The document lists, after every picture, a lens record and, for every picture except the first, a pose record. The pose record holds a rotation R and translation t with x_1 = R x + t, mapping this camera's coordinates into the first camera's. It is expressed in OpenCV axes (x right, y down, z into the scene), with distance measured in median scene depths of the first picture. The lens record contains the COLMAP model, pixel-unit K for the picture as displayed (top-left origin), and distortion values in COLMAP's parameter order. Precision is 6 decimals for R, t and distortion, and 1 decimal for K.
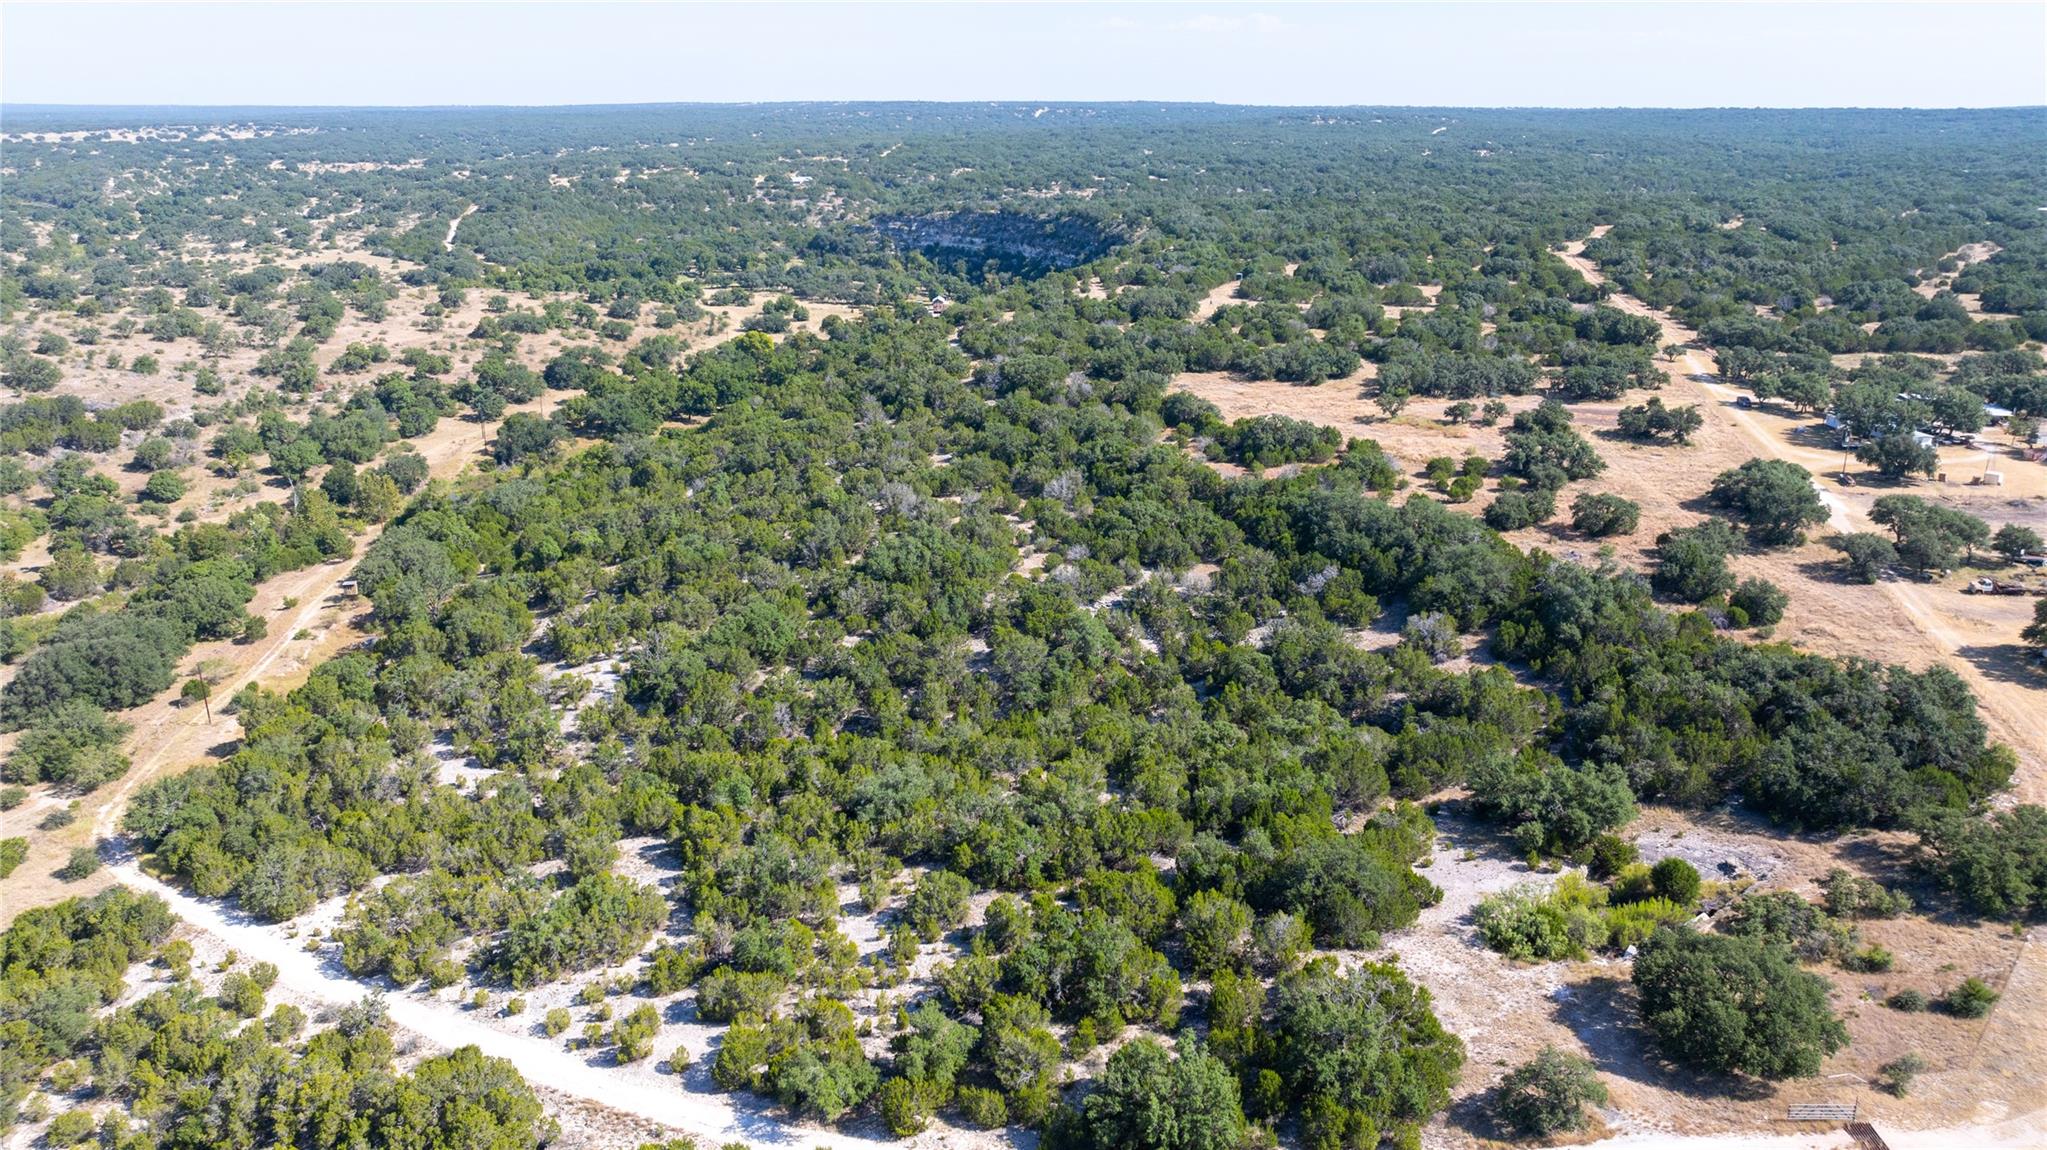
lens RADIAL K [[1480.5, 0, 1026.5], [0, 1480.5, 574.4], [0, 0, 1]] dist [-0.041307, 0.048773]
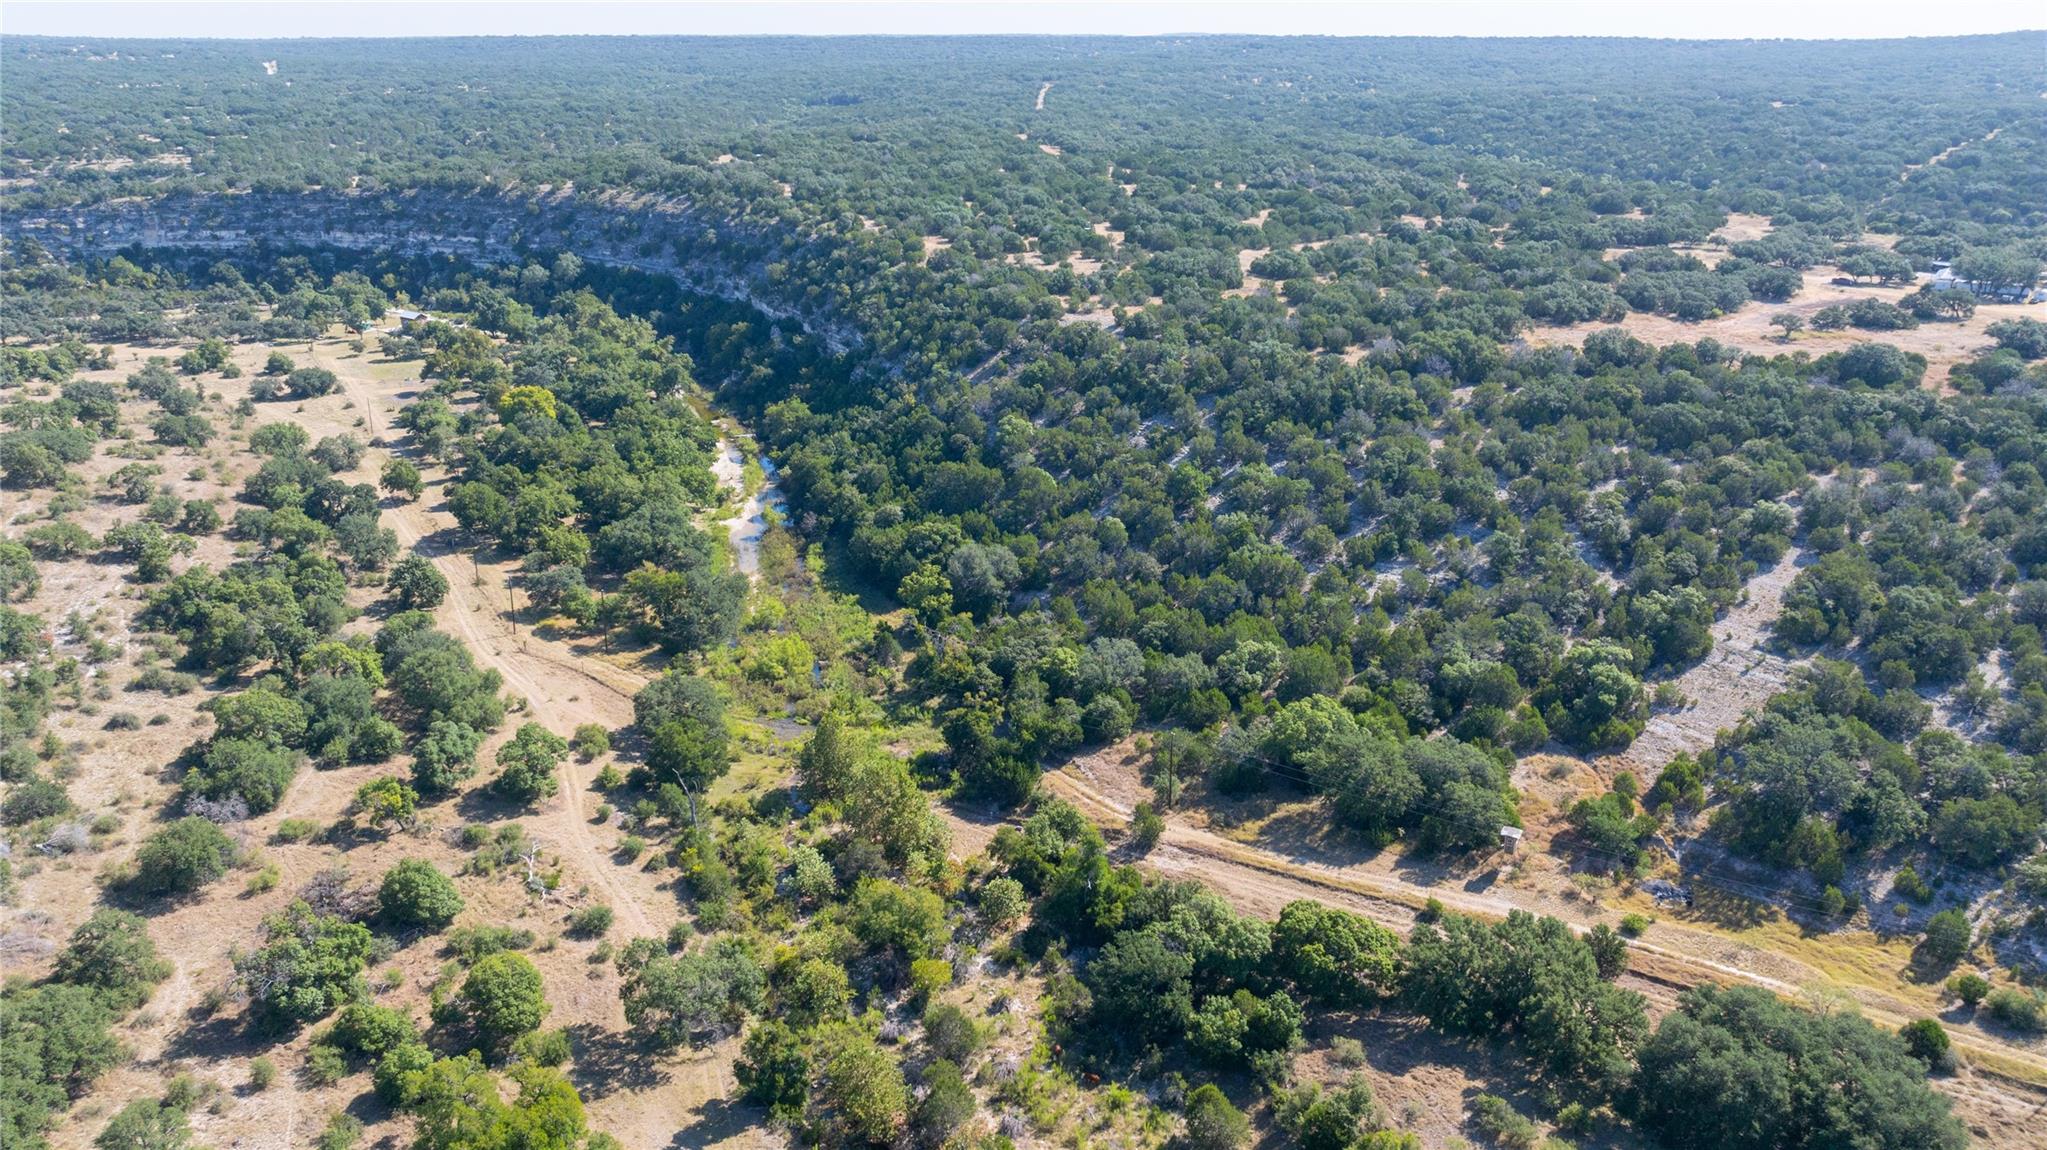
lens RADIAL K [[1503.0, 0, 1034.7], [0, 1503.0, 568.0], [0, 0, 1]] dist [-0.022864, 0.001402]
pose [[0.662900, -0.252450, 0.704864, -0.804151], [0.228625, 0.964727, 0.130508, -0.188223], [-0.712948, 0.074636, 0.697234, 0.583839]]
